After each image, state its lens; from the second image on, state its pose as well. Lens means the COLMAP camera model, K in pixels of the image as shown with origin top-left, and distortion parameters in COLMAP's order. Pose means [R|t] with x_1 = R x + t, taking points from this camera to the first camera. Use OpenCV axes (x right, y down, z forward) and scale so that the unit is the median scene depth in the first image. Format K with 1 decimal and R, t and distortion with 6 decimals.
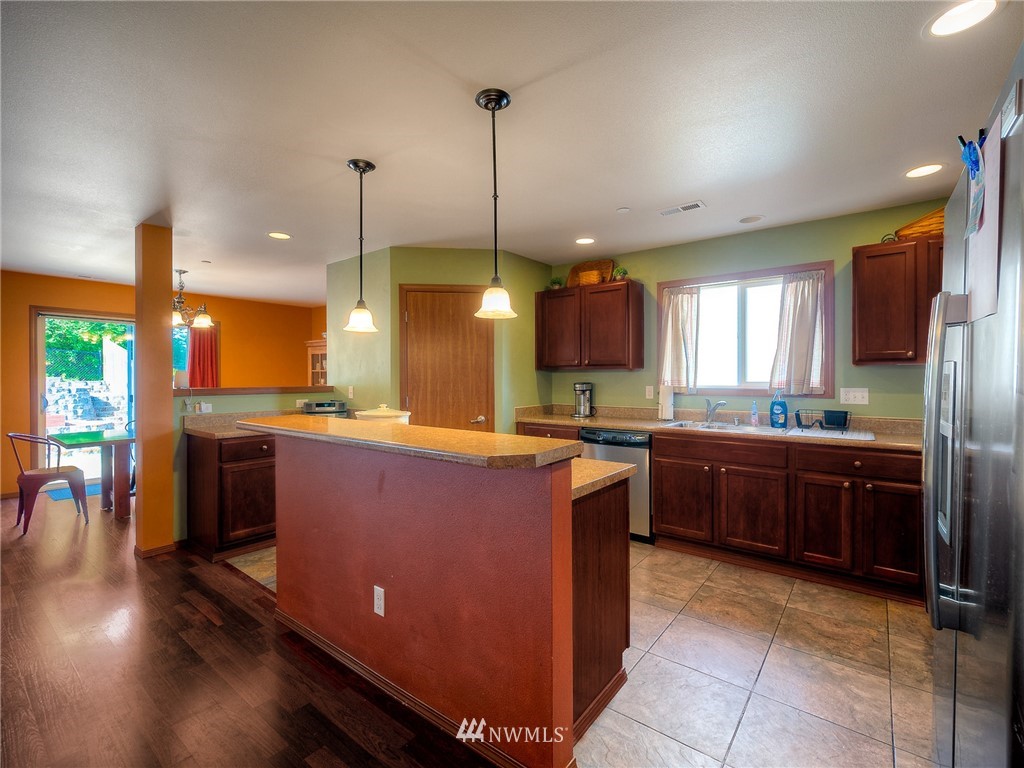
lens RADIAL K [[462.0, 0, 516.8], [0, 462.0, 383.1], [0, 0, 1]] dist [0.001430, -0.000114]
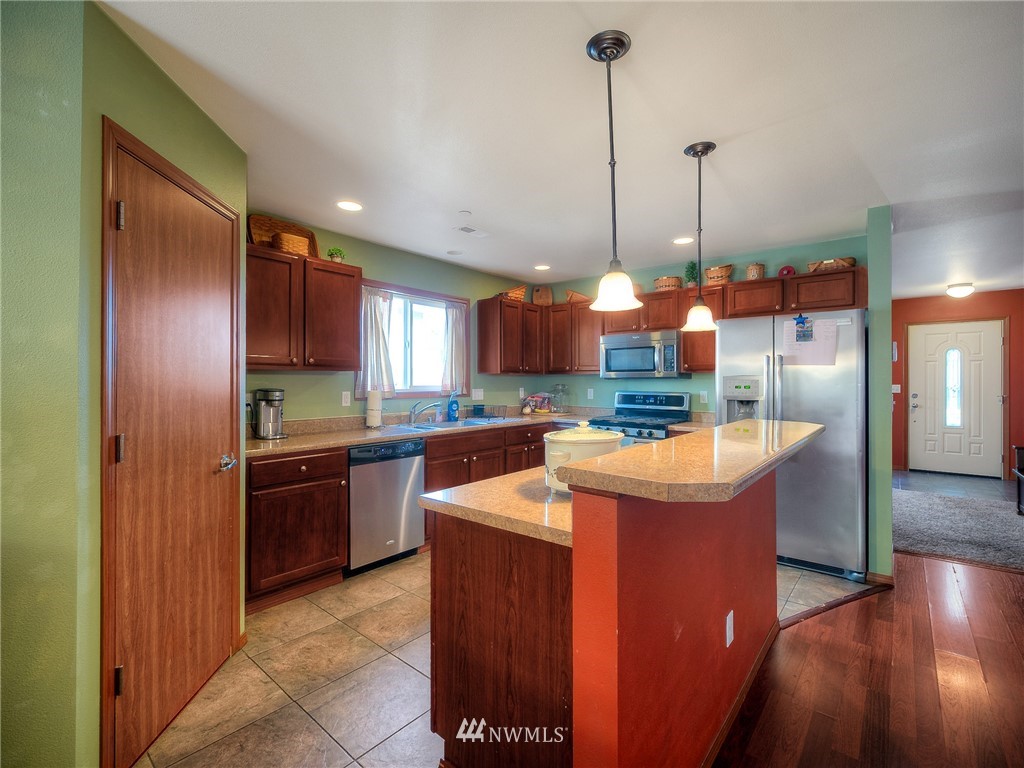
lens RADIAL K [[456.6, 0, 513.1], [0, 456.6, 378.2], [0, 0, 1]] dist [-0.001122, -0.000500]
pose [[0.024454, 0.007039, 0.999676, -0.730757], [0.007530, 0.999946, -0.007225, -0.013052], [-0.999673, 0.007705, 0.024399, 0.847164]]
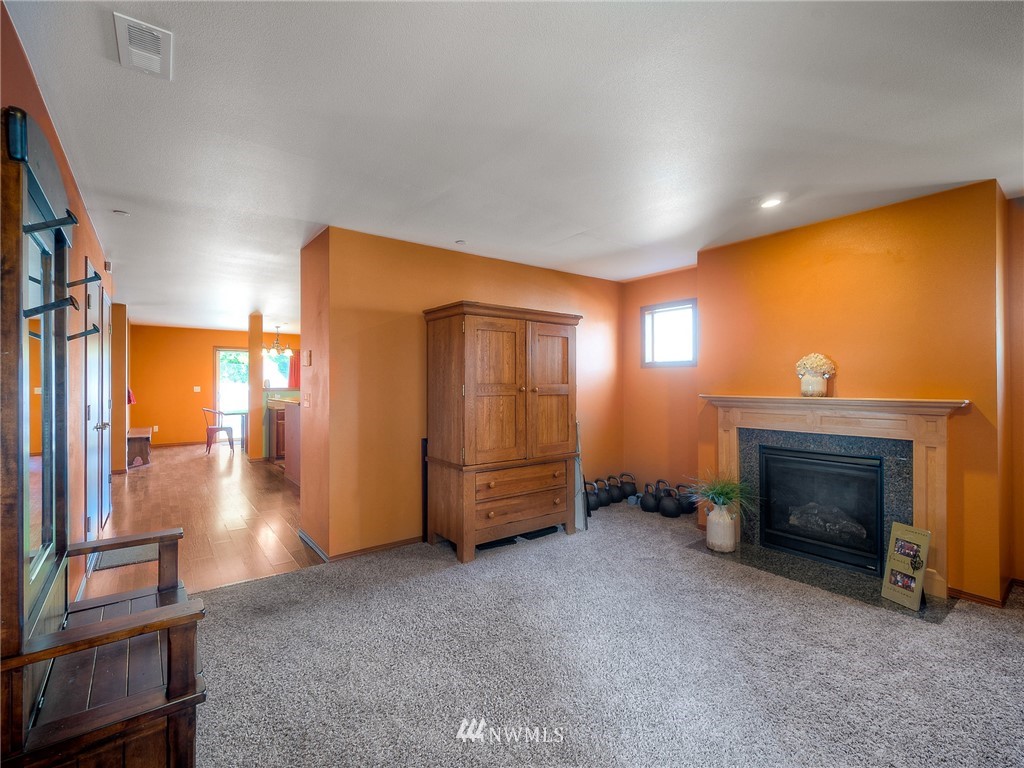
lens RADIAL K [[462.0, 0, 516.8], [0, 462.0, 383.1], [0, 0, 1]] dist [0.001430, -0.000114]
pose [[0.971491, -0.000191, -0.237078, 0.421765], [-0.001437, 0.999977, -0.006693, 0.000314], [0.237074, 0.006843, 0.971467, -0.381492]]
